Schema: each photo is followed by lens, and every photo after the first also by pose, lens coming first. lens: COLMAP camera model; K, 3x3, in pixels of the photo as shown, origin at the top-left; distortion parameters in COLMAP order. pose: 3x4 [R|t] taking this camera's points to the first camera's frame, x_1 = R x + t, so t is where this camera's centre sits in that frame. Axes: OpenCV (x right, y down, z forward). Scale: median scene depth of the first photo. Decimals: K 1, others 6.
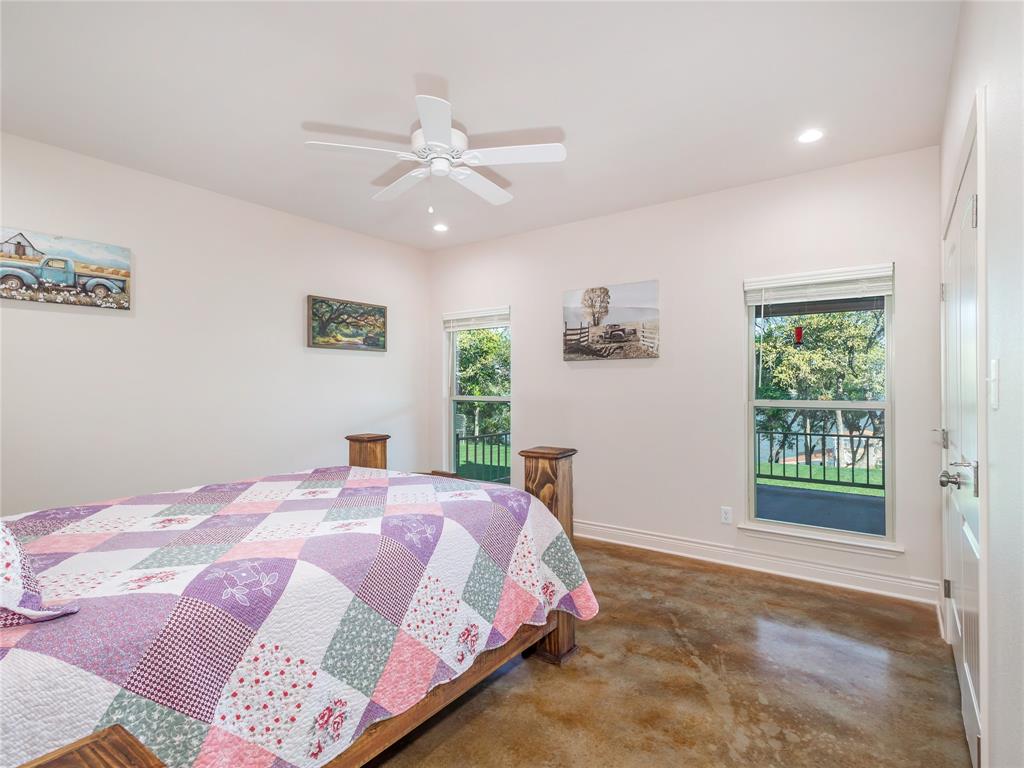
lens RADIAL K [[528.9, 0, 512.3], [0, 528.9, 385.8], [0, 0, 1]] dist [0.005022, 0.001110]
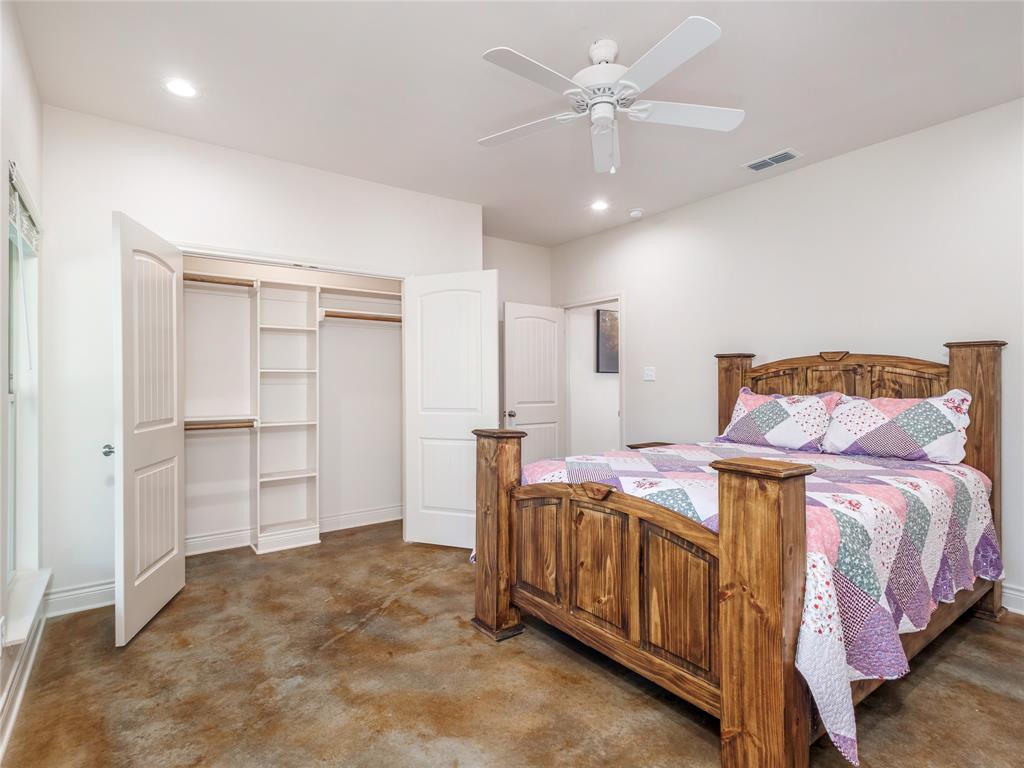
lens RADIAL K [[528.9, 0, 512.7], [0, 528.9, 378.3], [0, 0, 1]] dist [0.005022, 0.001110]
pose [[-0.953221, 0.008115, 0.302165, -0.255141], [0.004609, 0.999914, -0.012313, 0.028510], [-0.302239, -0.010345, -0.953176, 1.857341]]
